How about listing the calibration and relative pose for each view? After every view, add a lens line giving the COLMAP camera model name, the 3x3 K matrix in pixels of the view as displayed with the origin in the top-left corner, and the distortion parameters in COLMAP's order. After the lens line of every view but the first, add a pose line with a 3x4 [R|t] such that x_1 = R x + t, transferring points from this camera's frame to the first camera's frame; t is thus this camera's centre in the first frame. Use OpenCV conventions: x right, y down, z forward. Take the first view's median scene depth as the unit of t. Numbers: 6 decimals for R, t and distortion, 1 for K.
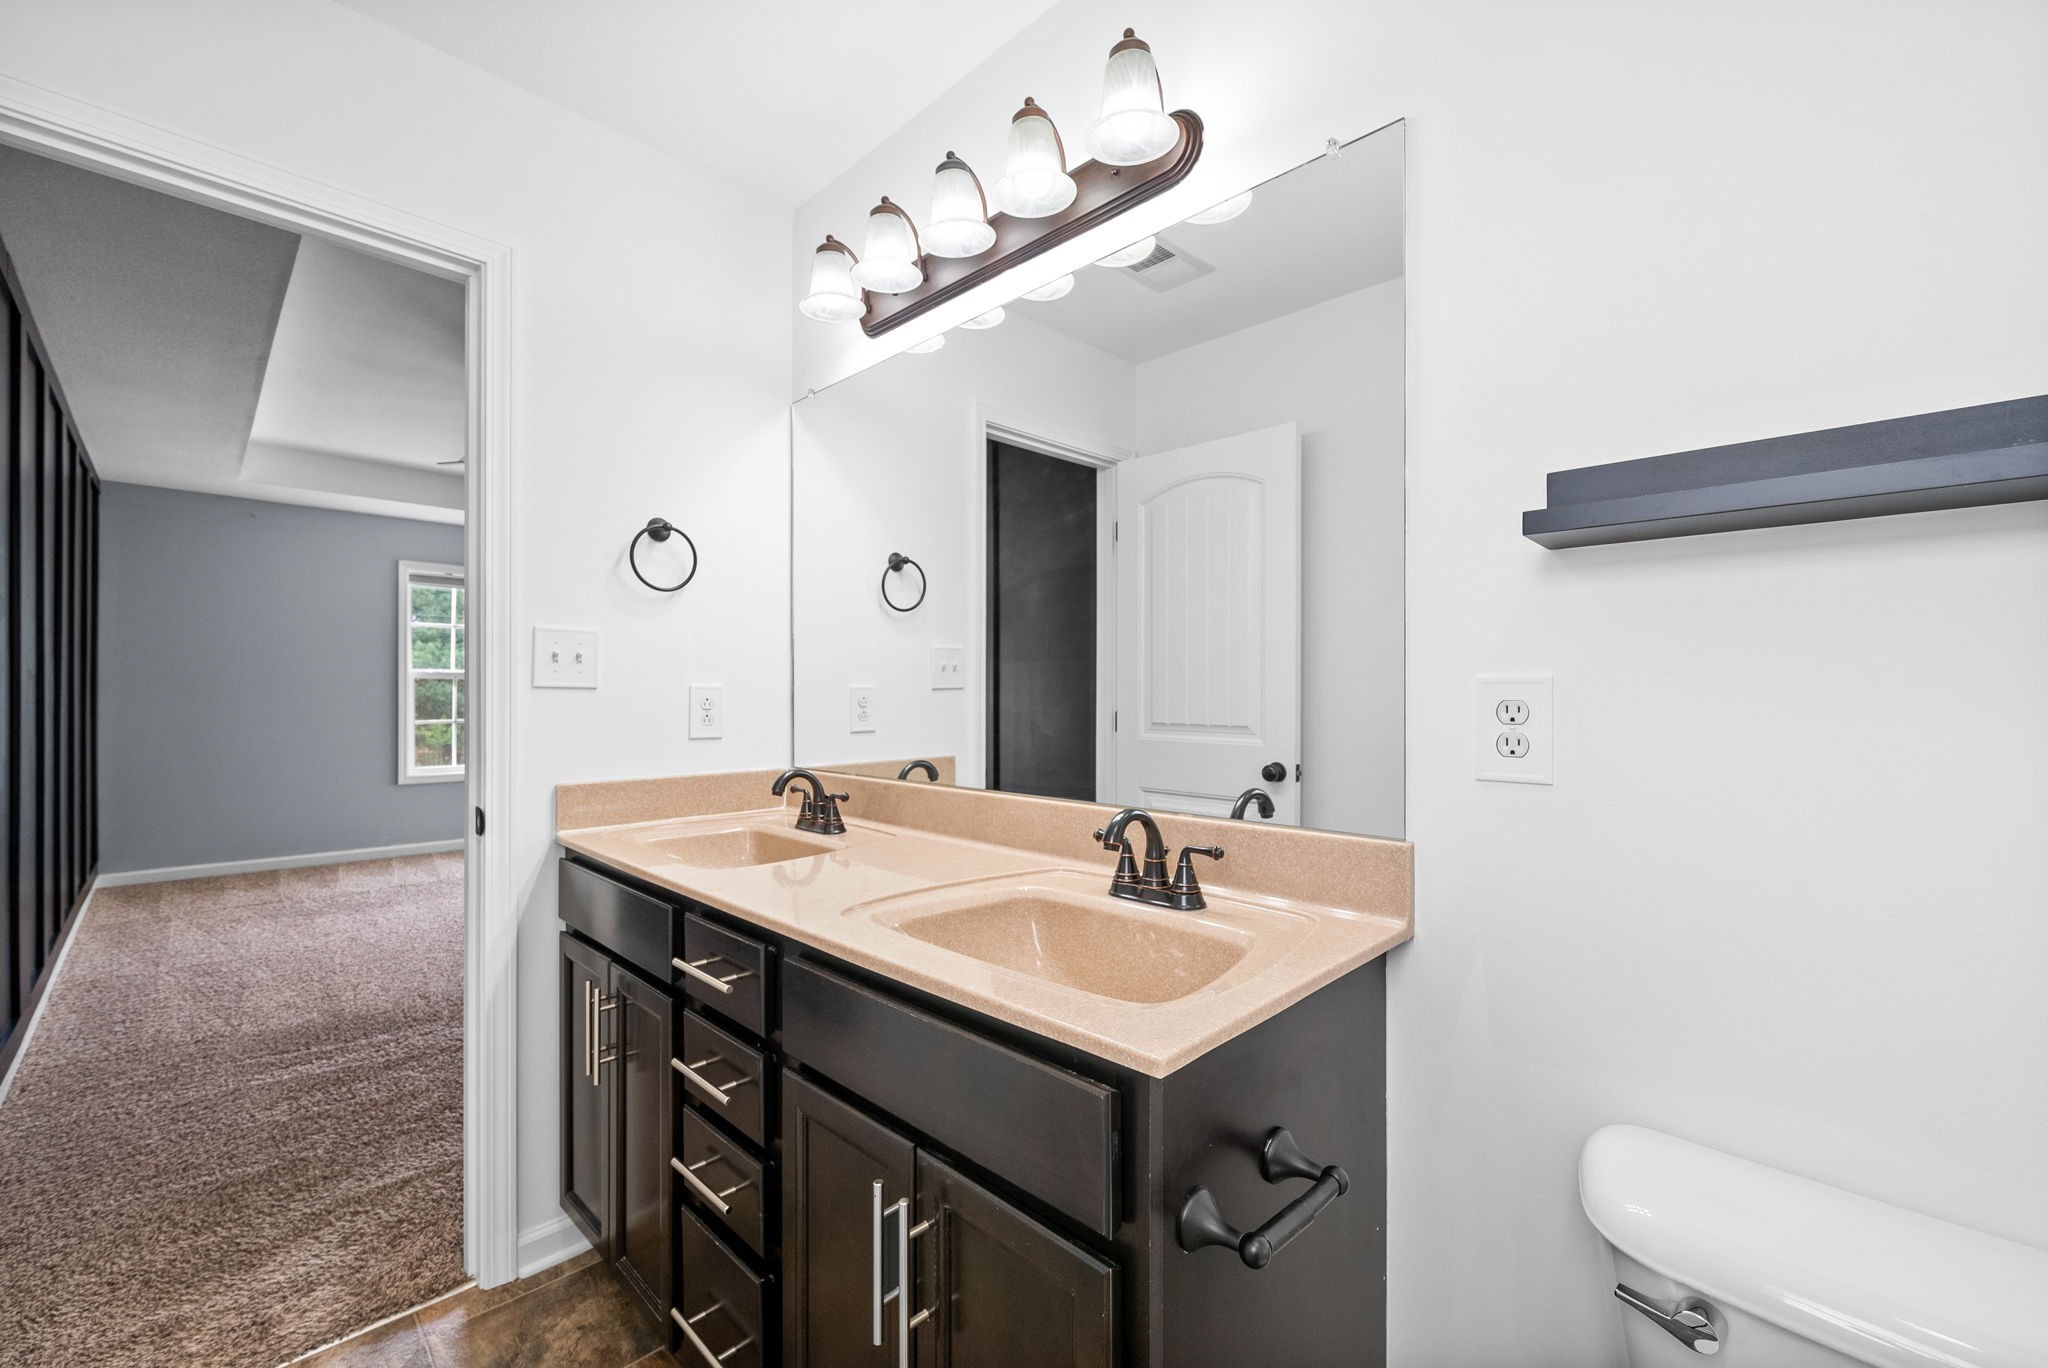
lens RADIAL K [[815.5, 0, 1030.3], [0, 815.5, 703.3], [0, 0, 1]] dist [-0.000961, -0.000009]
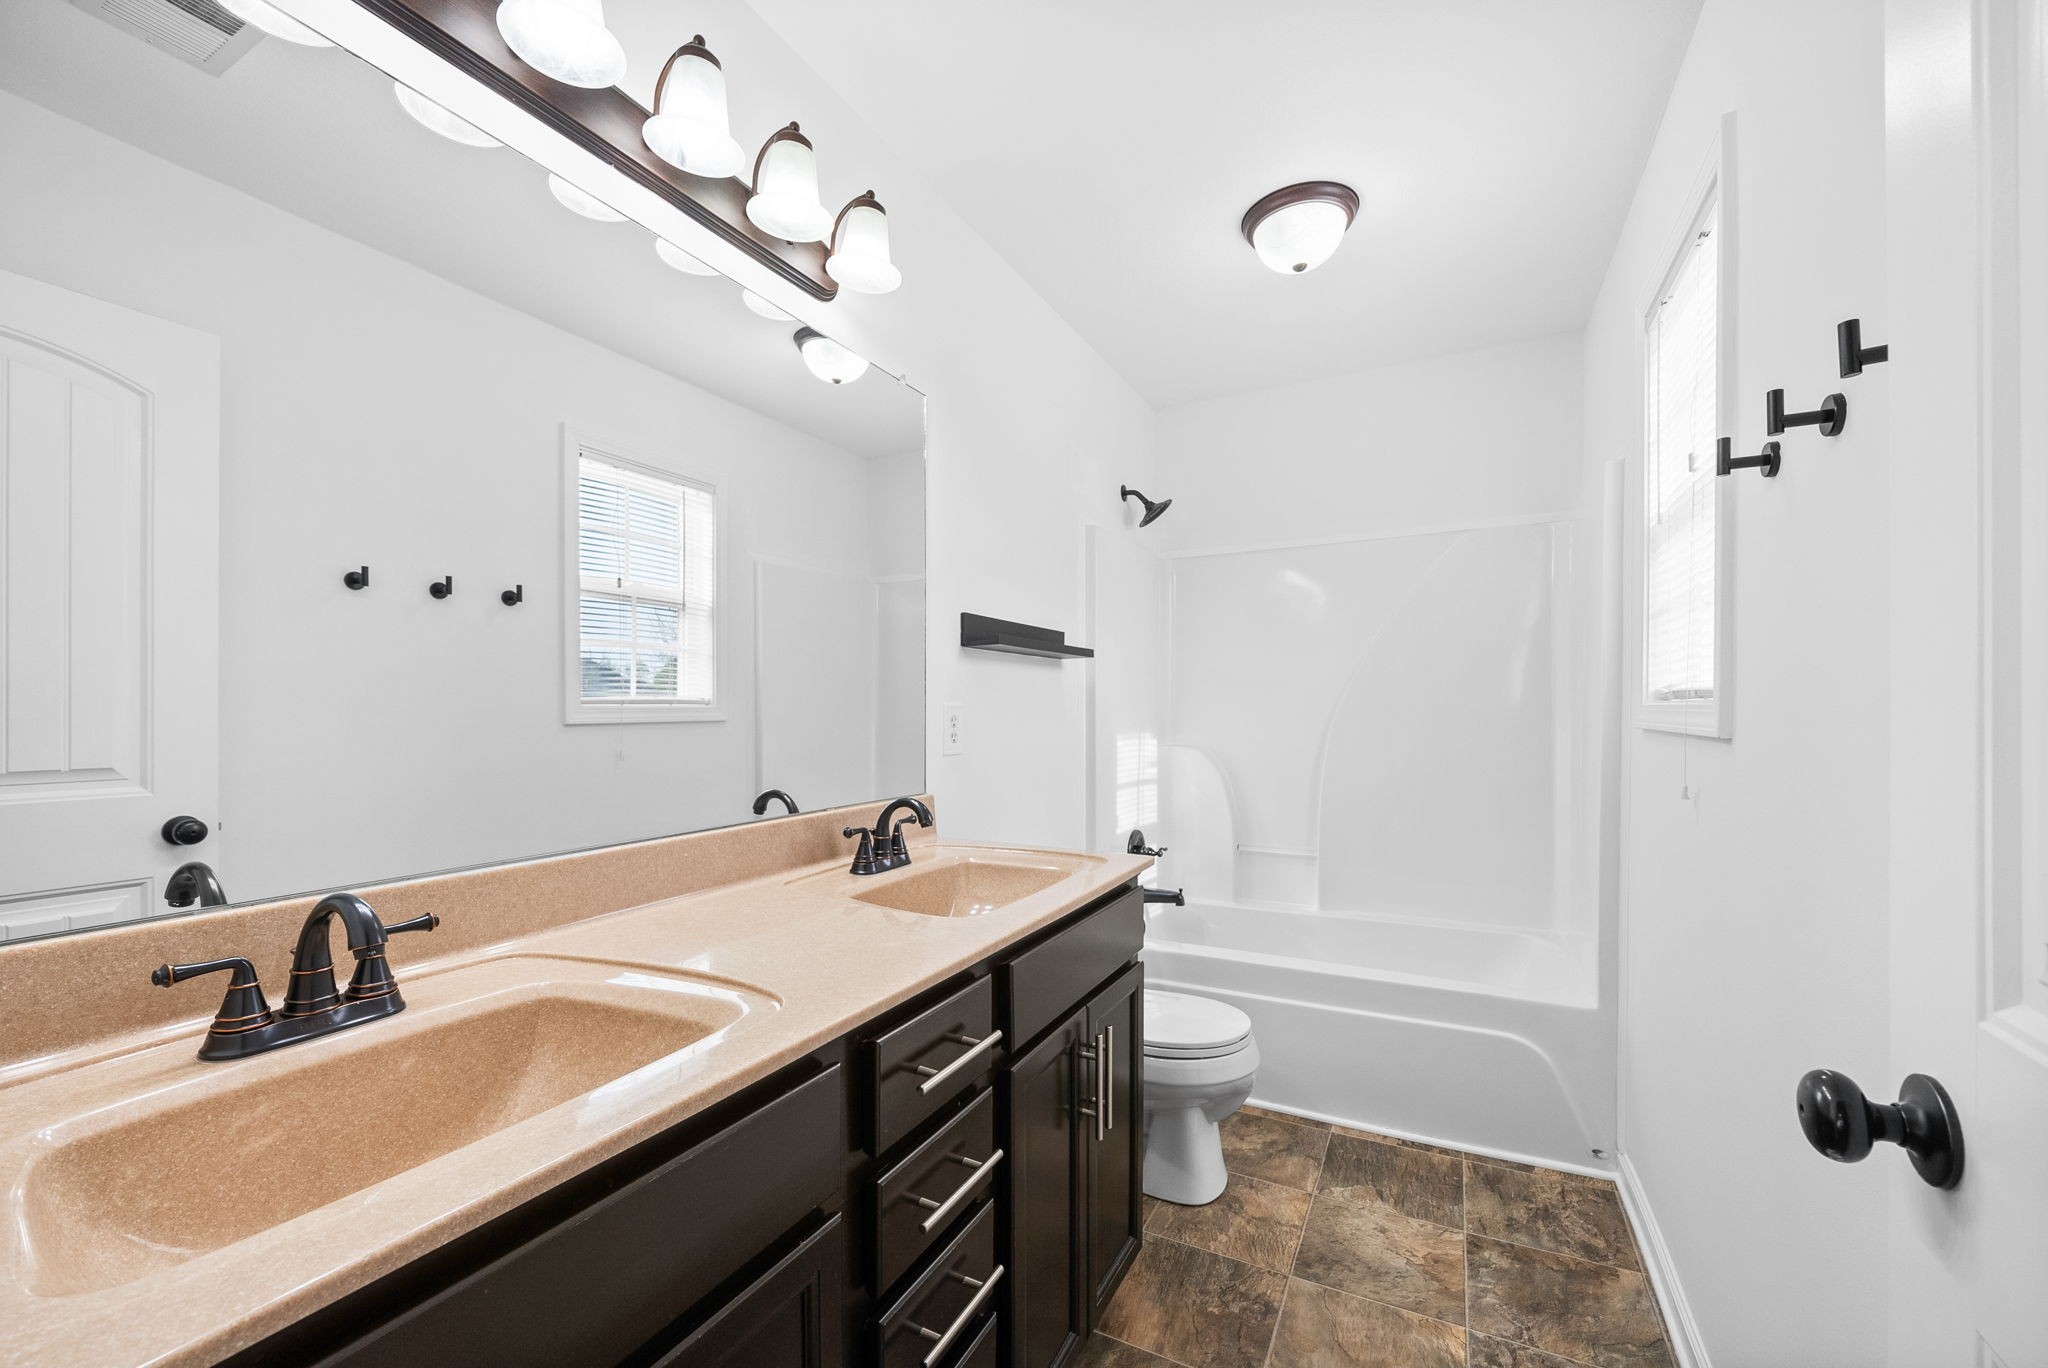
lens RADIAL K [[890.6, 0, 1016.2], [0, 890.6, 704.1], [0, 0, 1]] dist [-0.001802, 0.000174]
pose [[-0.305951, 0.010601, 0.951988, -1.011467], [0.015089, 0.999866, -0.006285, -0.010079], [-0.951928, 0.012442, -0.306070, 0.962931]]
